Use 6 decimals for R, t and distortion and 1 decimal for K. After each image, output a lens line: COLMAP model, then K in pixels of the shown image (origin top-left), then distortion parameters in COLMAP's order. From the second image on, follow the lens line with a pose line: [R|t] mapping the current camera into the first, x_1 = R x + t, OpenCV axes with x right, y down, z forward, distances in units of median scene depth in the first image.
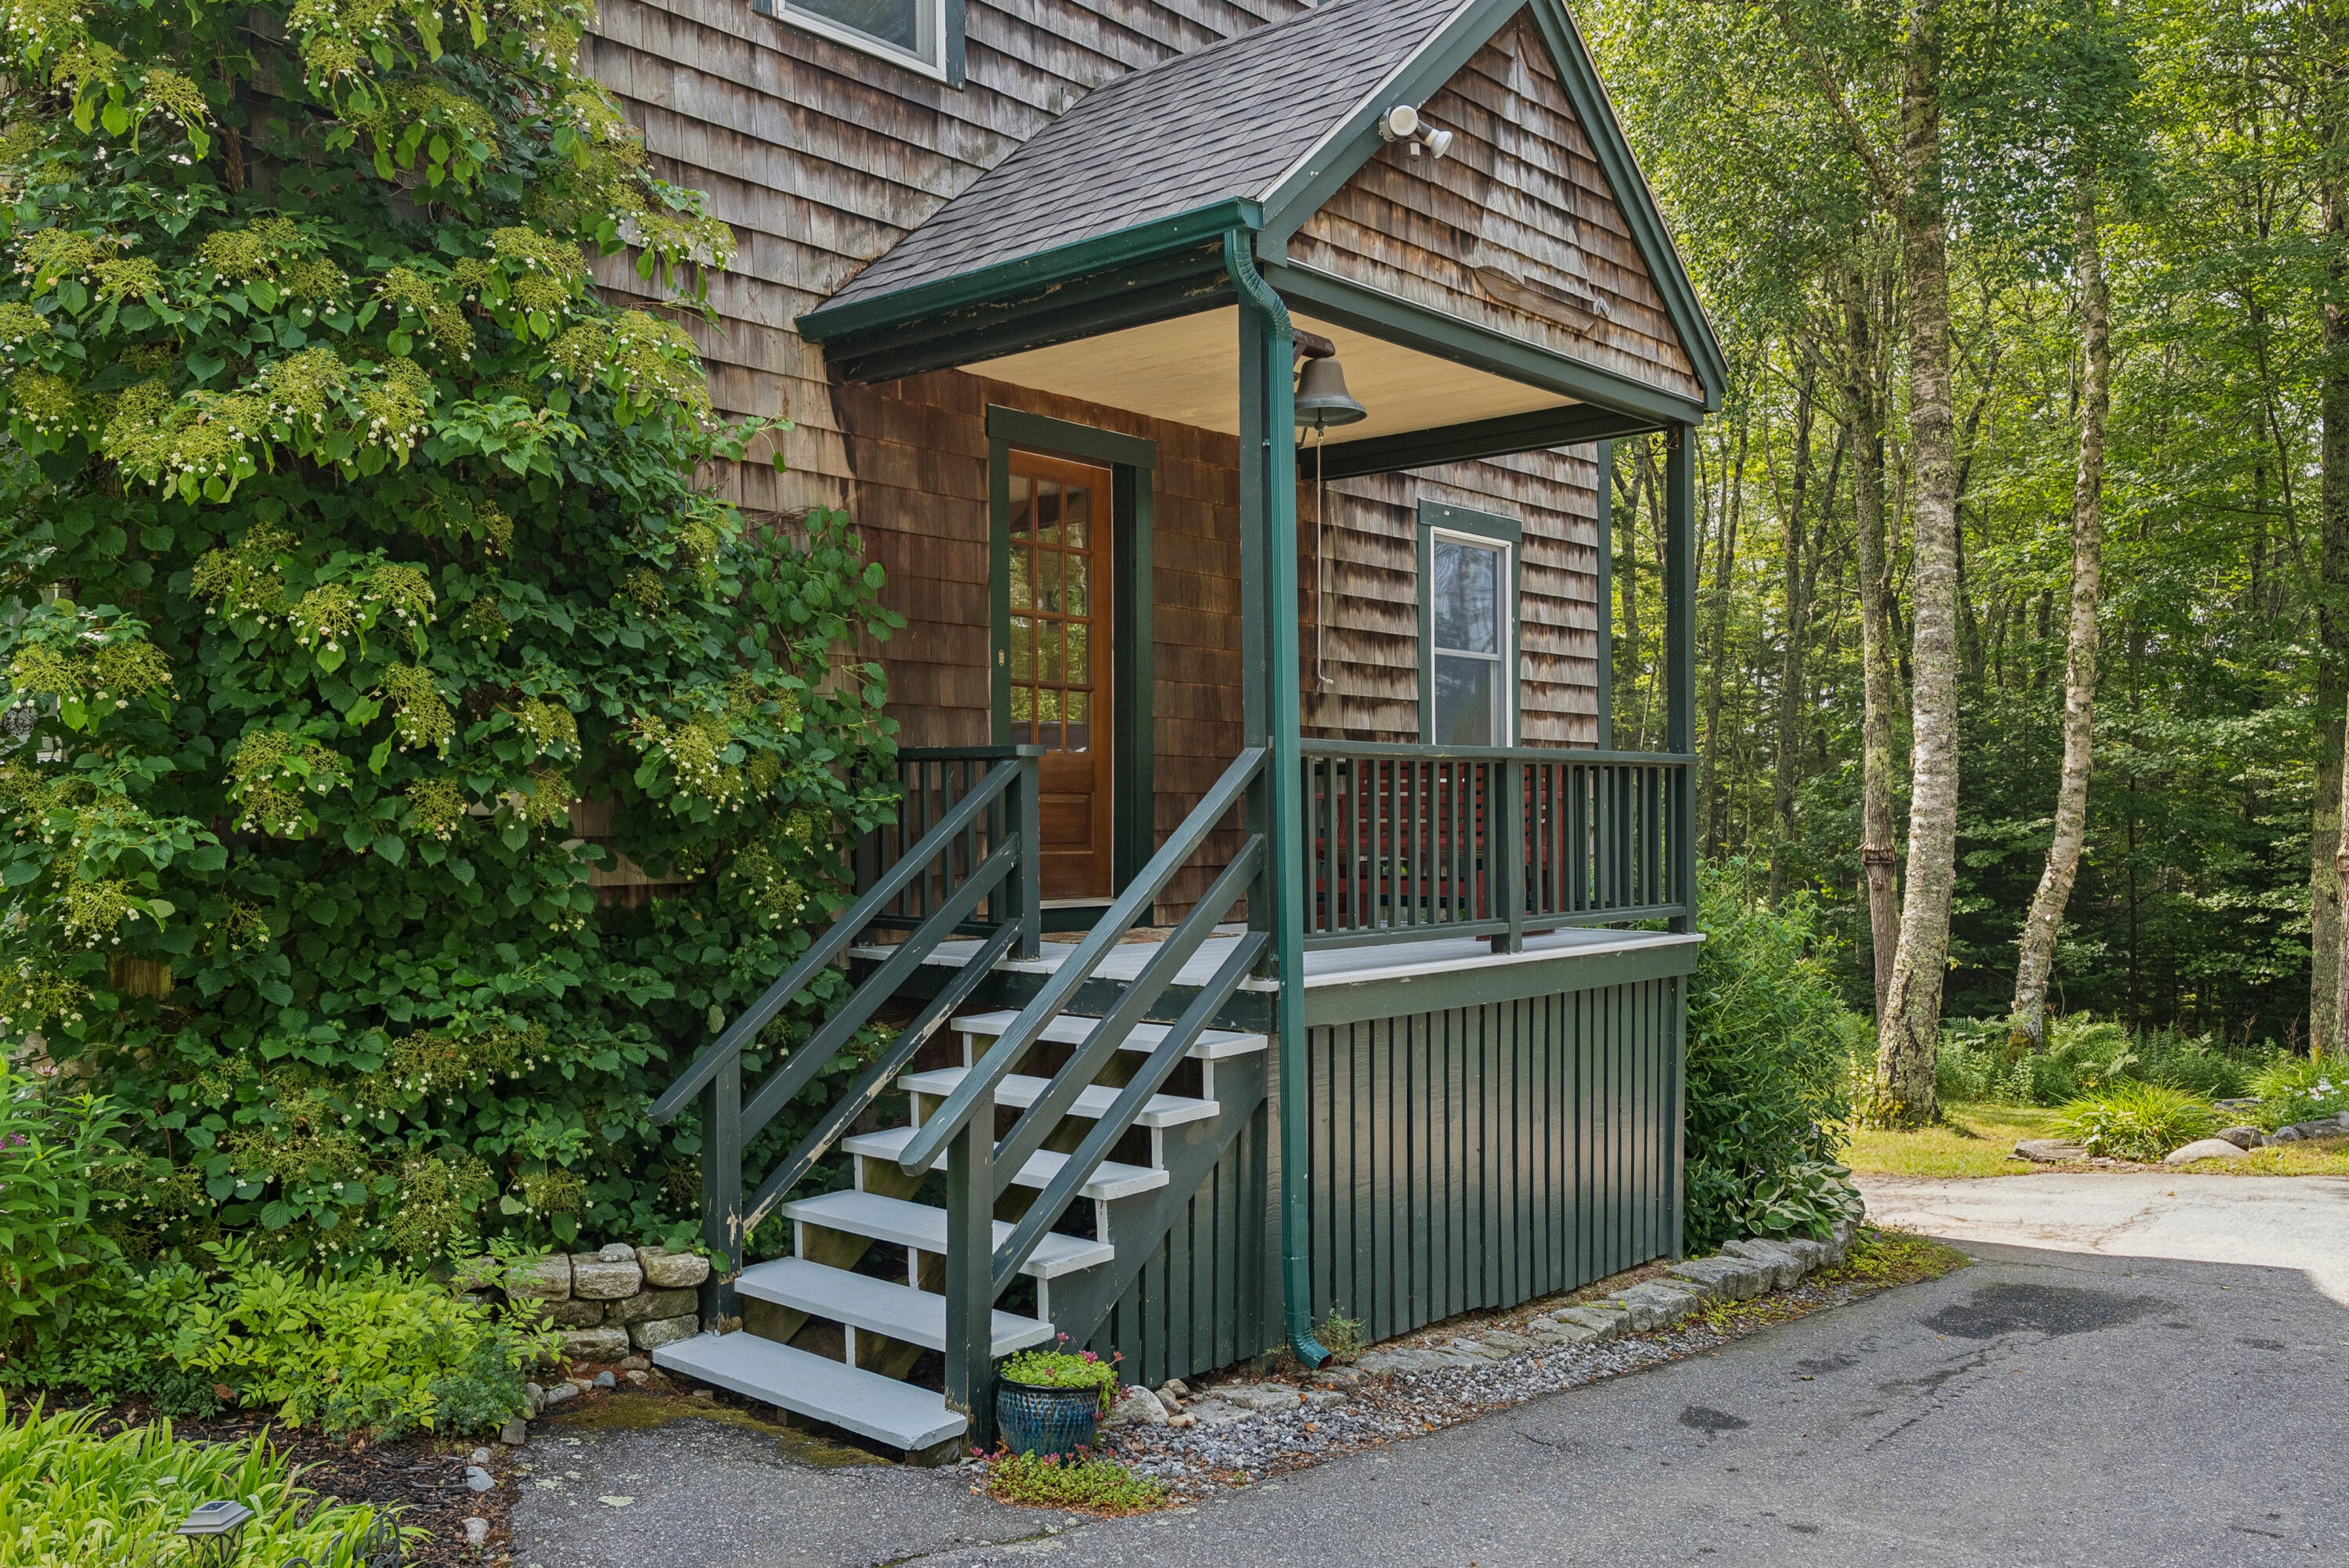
lens RADIAL K [[1883.1, 0, 1171.5], [0, 1883.1, 789.8], [0, 0, 1]] dist [0.007184, -0.002173]
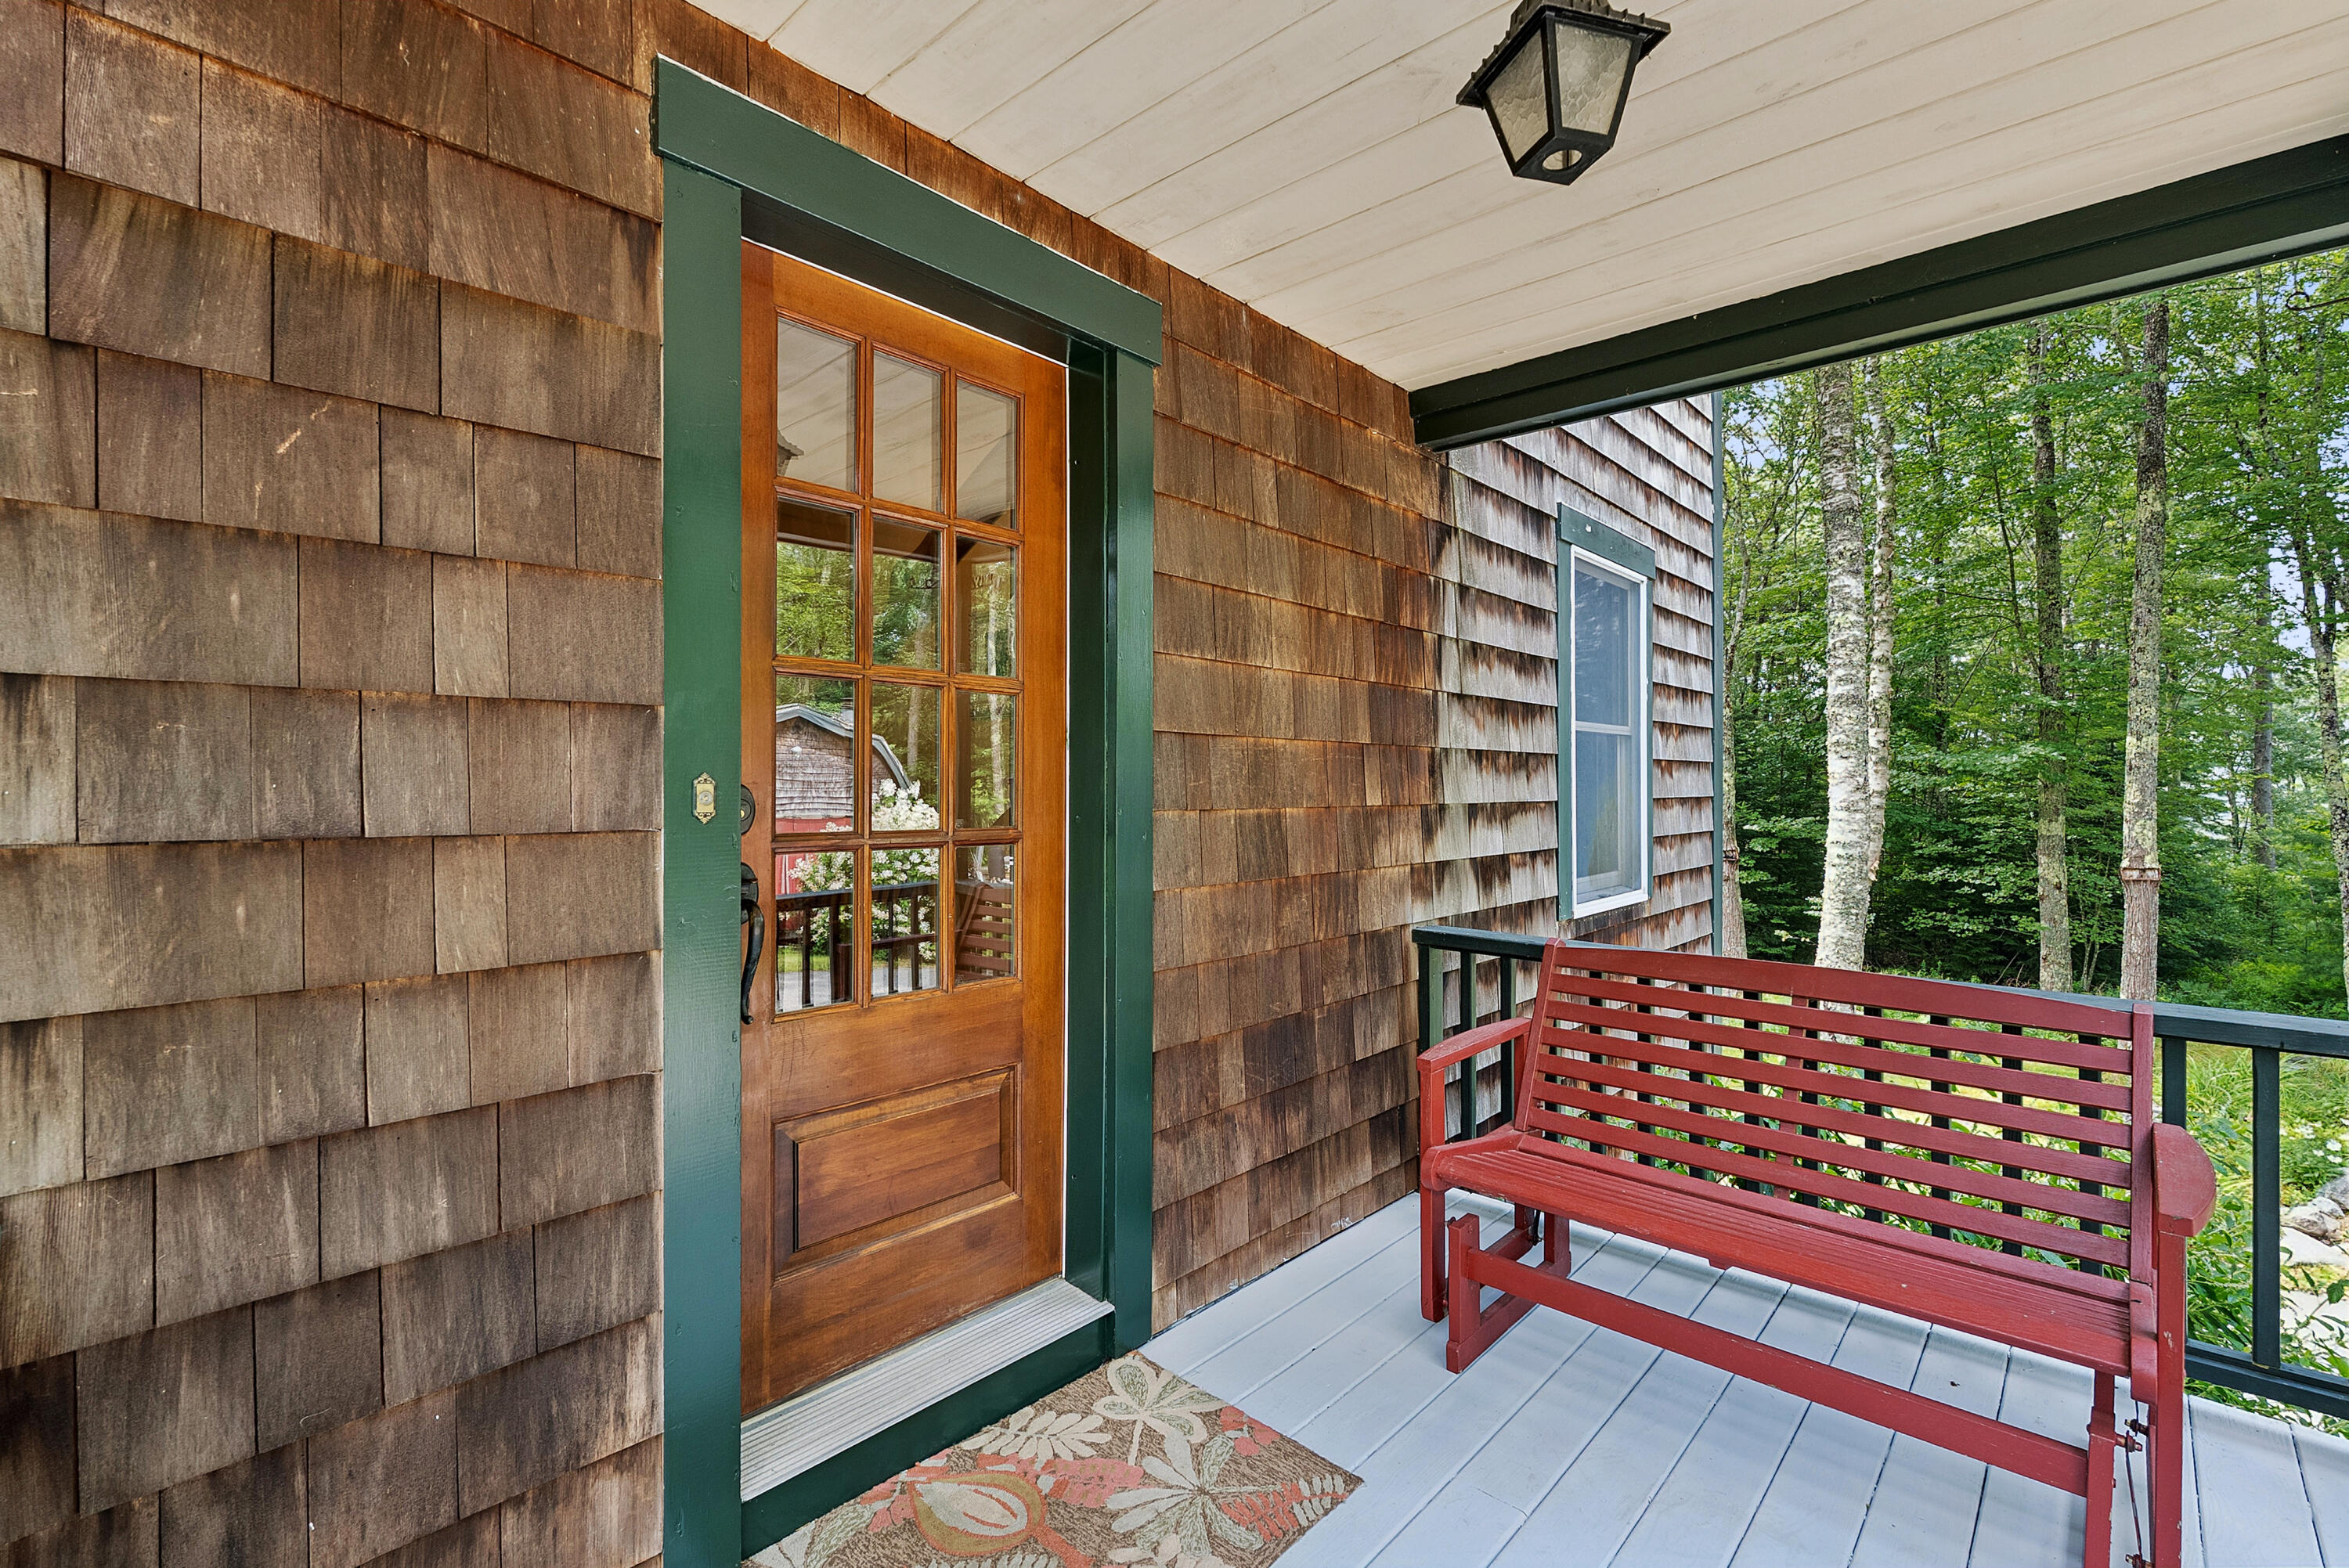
lens RADIAL K [[1042.6, 0, 1180.0], [0, 1042.6, 779.1], [0, 0, 1]] dist [-0.004055, -0.000060]
pose [[0.999913, 0.003944, -0.012567, 0.000304], [-0.003814, 0.999939, 0.010343, -0.054024], [0.012607, -0.010294, 0.999868, 0.577959]]
